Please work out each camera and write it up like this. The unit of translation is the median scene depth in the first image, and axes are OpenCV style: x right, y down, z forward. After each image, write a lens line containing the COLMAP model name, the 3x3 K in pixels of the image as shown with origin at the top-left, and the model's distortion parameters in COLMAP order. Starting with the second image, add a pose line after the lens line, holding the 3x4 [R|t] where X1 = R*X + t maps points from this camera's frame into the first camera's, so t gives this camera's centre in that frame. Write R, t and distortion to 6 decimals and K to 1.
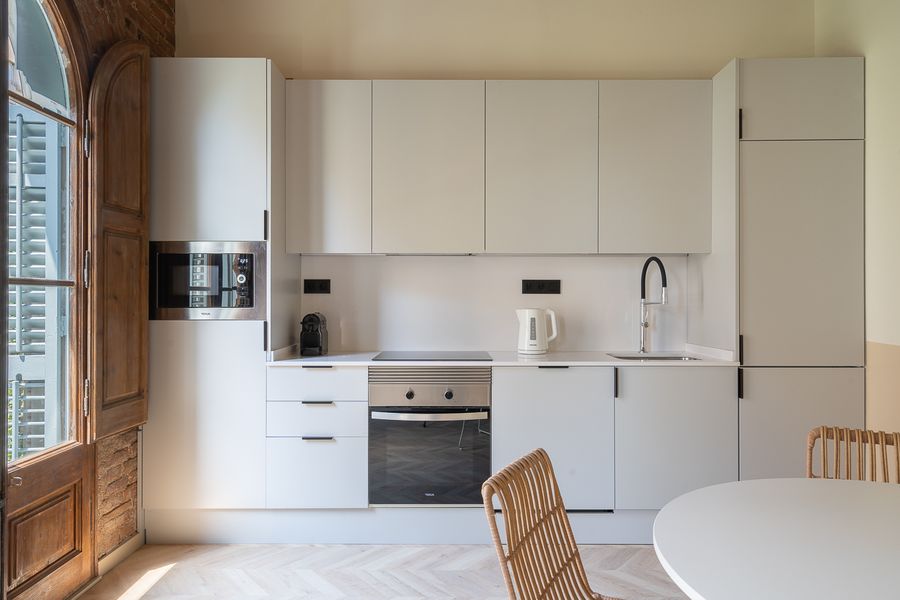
lens RADIAL K [[584.8, 0, 450.0], [0, 584.8, 300.0], [0, 0, 1]] dist [0.001776, -0.000809]
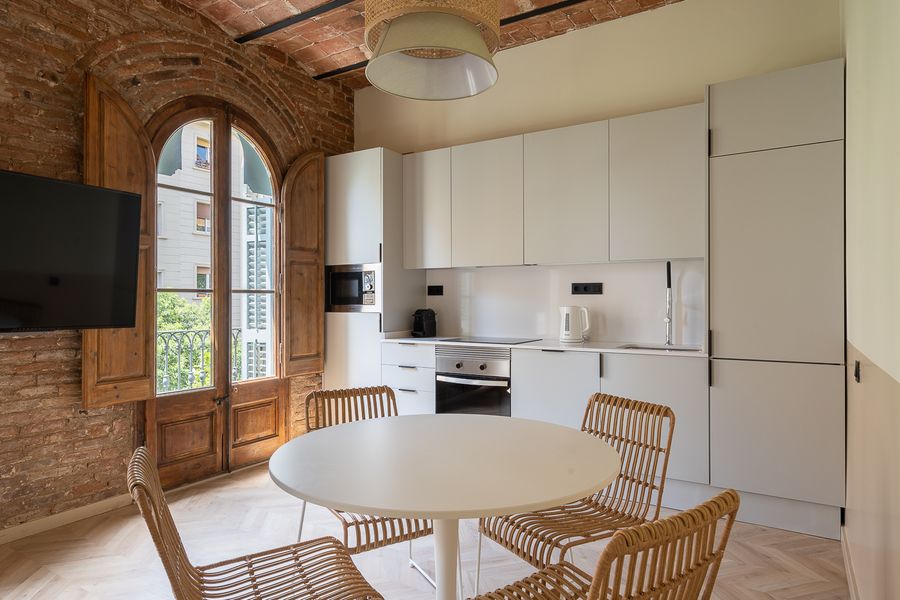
lens RADIAL K [[545.0, 0, 462.1], [0, 545.0, 297.6], [0, 0, 1]] dist [0.000073, 0.000299]
pose [[0.854262, -0.004888, -0.519820, 0.637836], [0.003551, 0.999987, -0.003568, -0.000534], [0.519831, 0.001203, 0.854269, -0.143979]]
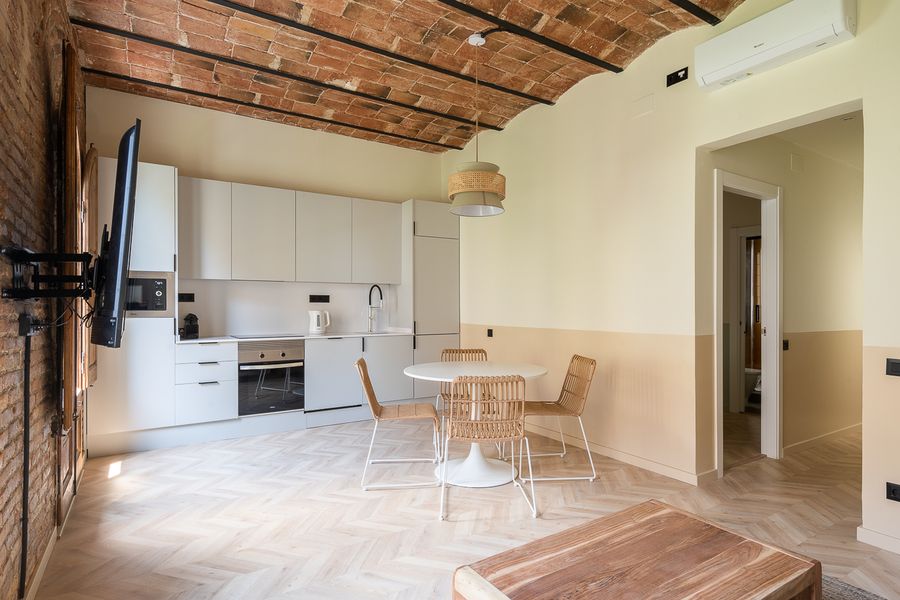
lens RADIAL K [[484.3, 0, 450.0], [0, 484.3, 300.0], [0, 0, 1]] dist [0.002769, 0.000748]
pose [[0.838151, 0.006121, 0.545403, -0.415849], [0.000510, 0.999928, -0.012005, 0.000202], [-0.545437, 0.010340, 0.838088, -0.654428]]
